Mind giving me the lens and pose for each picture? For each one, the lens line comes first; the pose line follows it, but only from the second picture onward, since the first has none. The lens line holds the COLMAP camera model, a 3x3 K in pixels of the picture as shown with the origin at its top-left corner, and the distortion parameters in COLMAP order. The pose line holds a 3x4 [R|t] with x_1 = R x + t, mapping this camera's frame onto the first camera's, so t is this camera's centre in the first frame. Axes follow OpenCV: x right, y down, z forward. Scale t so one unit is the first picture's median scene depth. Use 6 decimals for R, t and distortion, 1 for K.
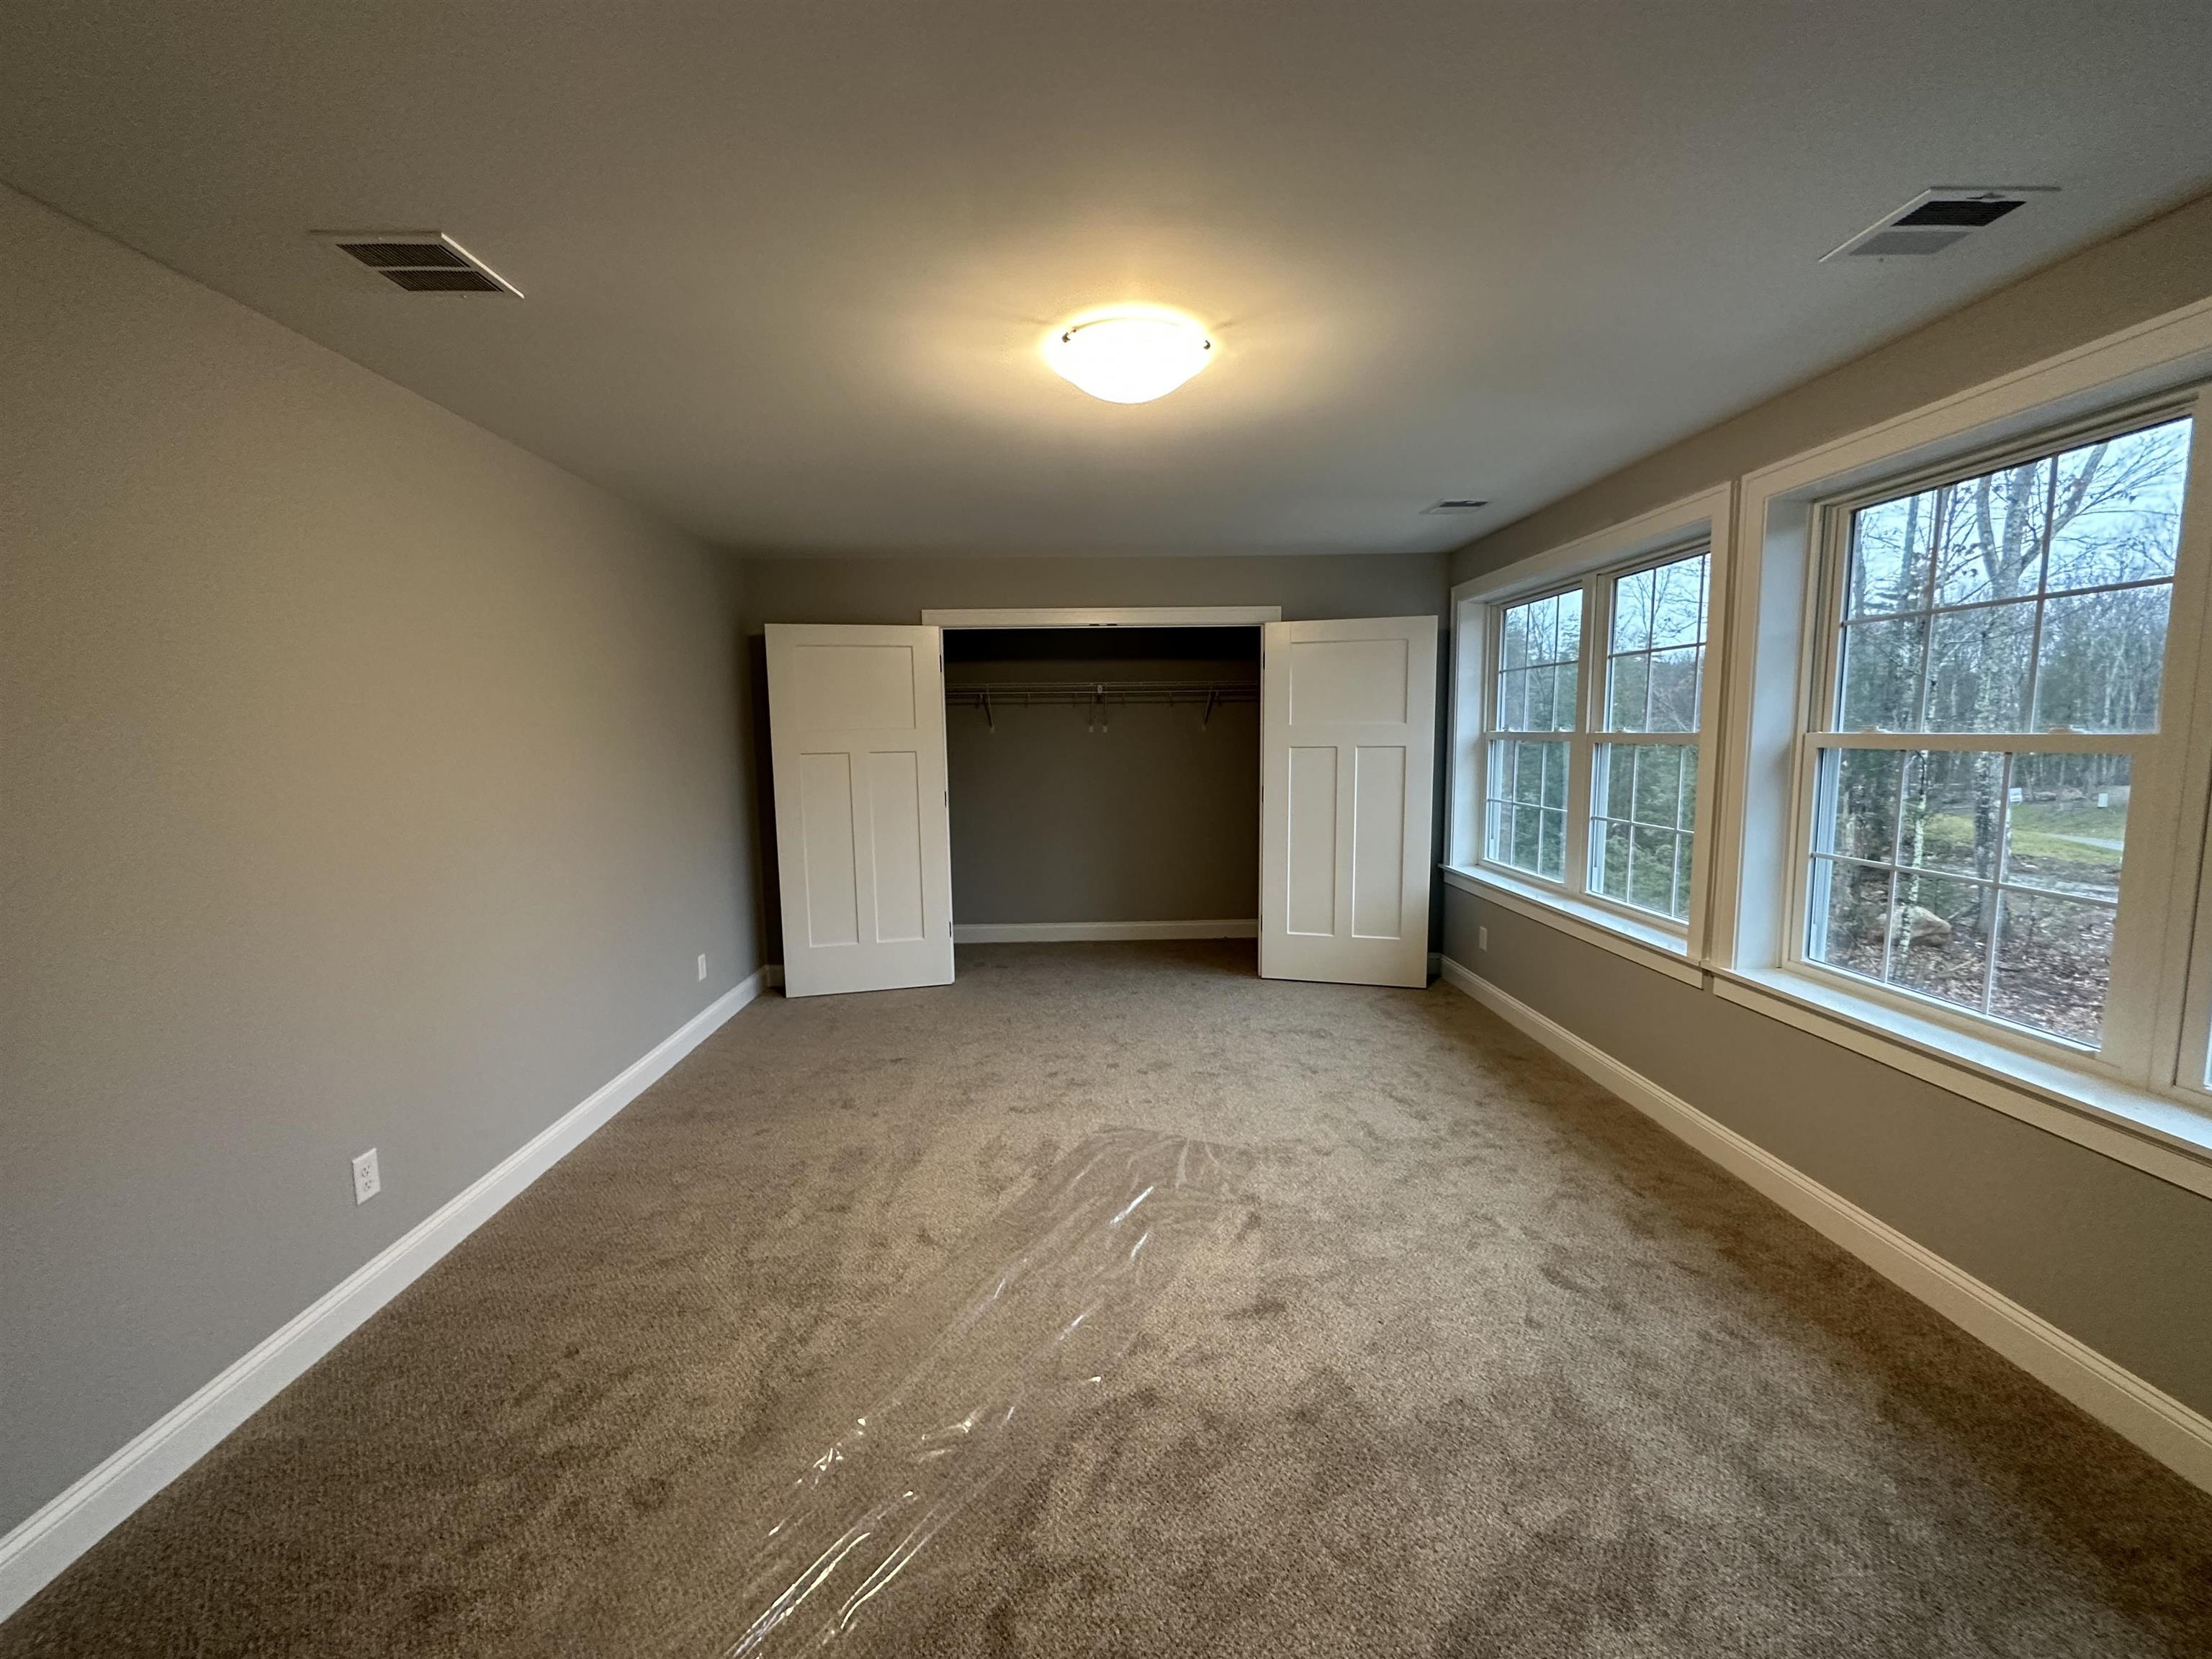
lens RADIAL K [[884.2, 0, 1107.0], [0, 884.2, 834.2], [0, 0, 1]] dist [-0.003068, -0.000345]
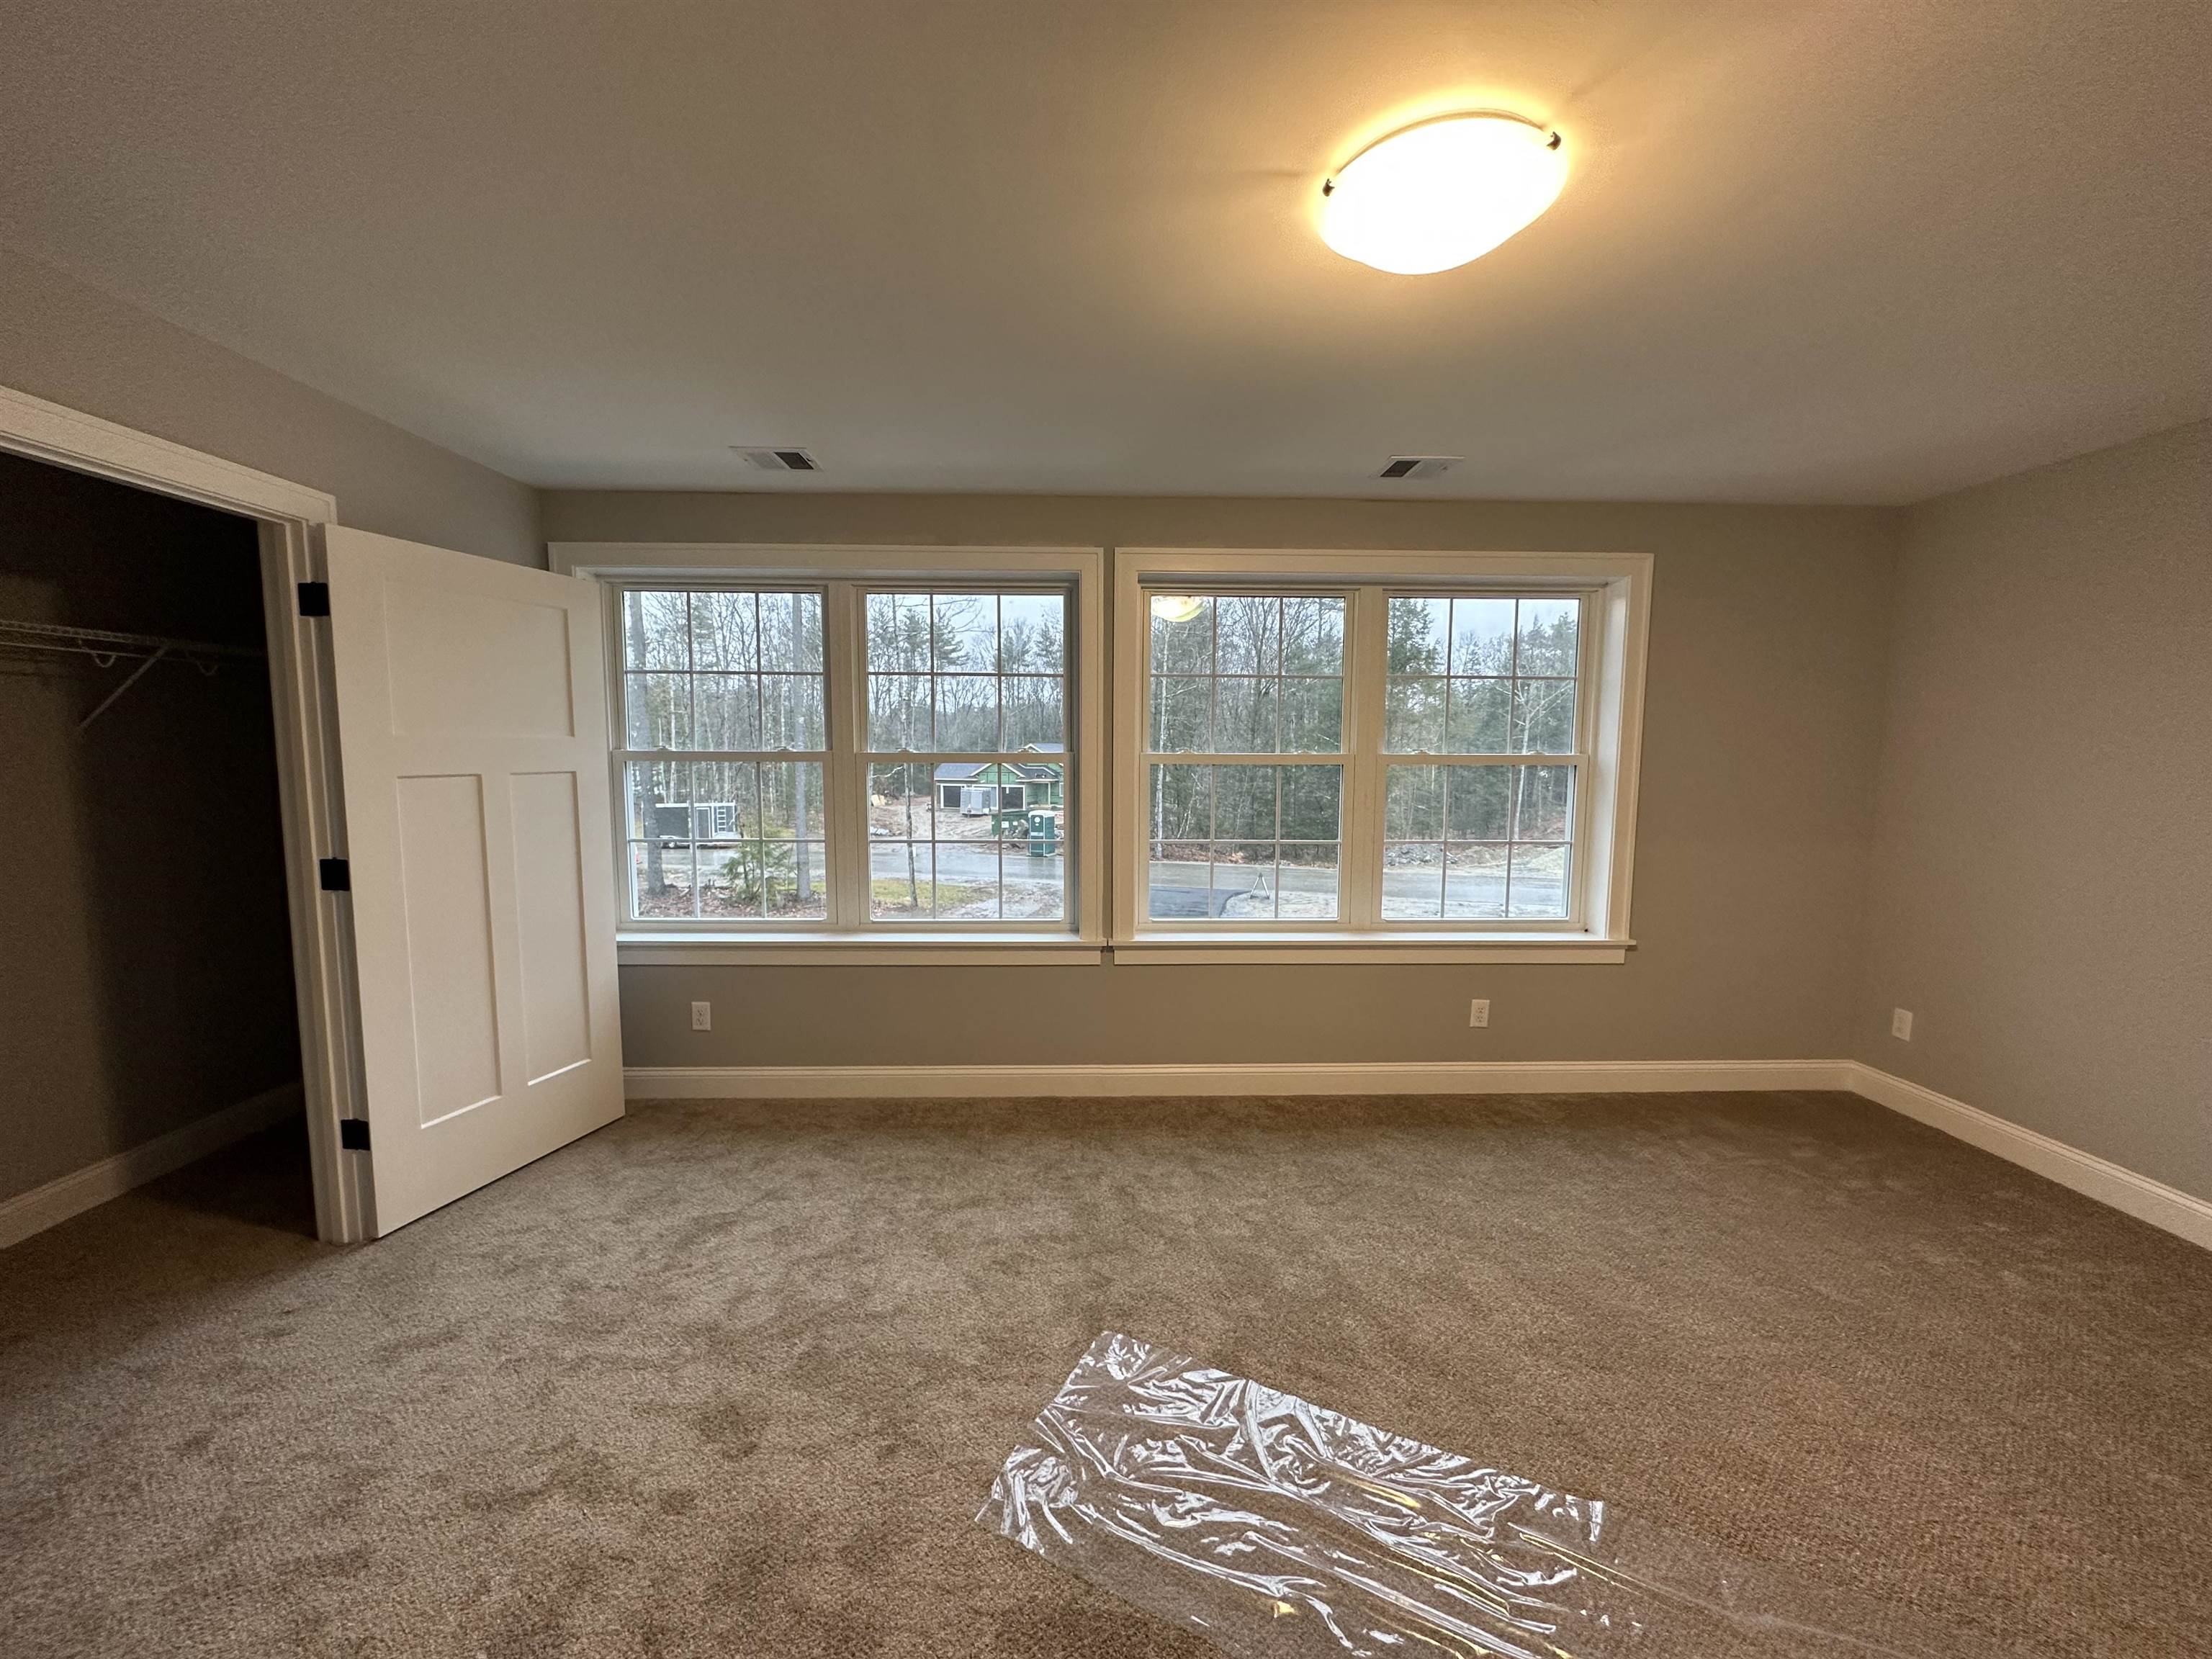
lens RADIAL K [[884.2, 0, 1101.3], [0, 884.2, 832.4], [0, 0, 1]] dist [-0.003068, -0.000345]
pose [[0.004173, -0.083092, 0.996533, -0.473589], [0.112167, 0.990292, 0.082102, -0.094130], [-0.993681, 0.111435, 0.013453, 0.885116]]
